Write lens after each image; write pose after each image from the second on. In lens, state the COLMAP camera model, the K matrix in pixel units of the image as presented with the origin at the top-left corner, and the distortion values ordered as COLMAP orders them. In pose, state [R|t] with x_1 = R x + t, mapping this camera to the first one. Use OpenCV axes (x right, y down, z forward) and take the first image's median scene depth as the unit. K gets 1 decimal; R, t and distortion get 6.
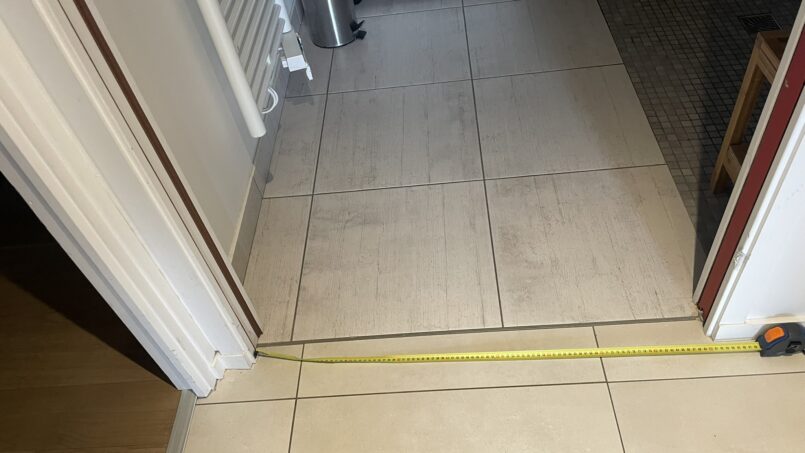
lens RADIAL K [[643.4, 0, 401.8], [0, 643.4, 224.6], [0, 0, 1]] dist [0.038036, -0.041654]
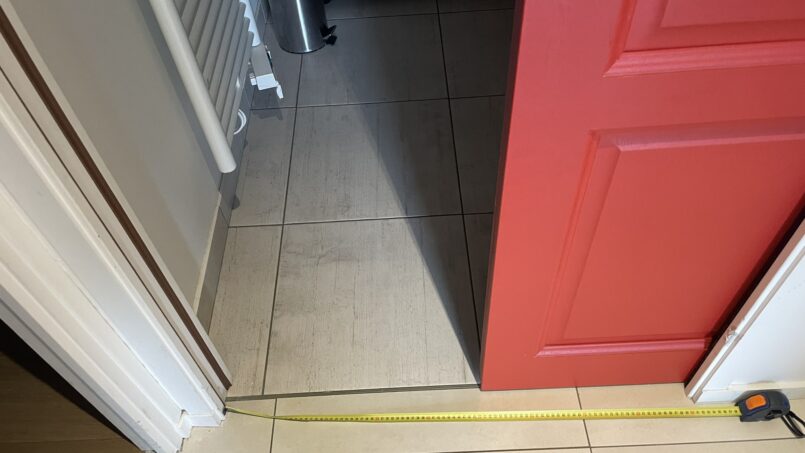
lens RADIAL K [[643.4, 0, 403.6], [0, 643.4, 226.8], [0, 0, 1]] dist [0.038036, -0.041654]
pose [[0.996671, 0.019156, 0.079246, -0.041689], [-0.023651, 0.998141, 0.056172, -0.114931], [-0.078023, -0.057860, 0.995271, 0.048813]]
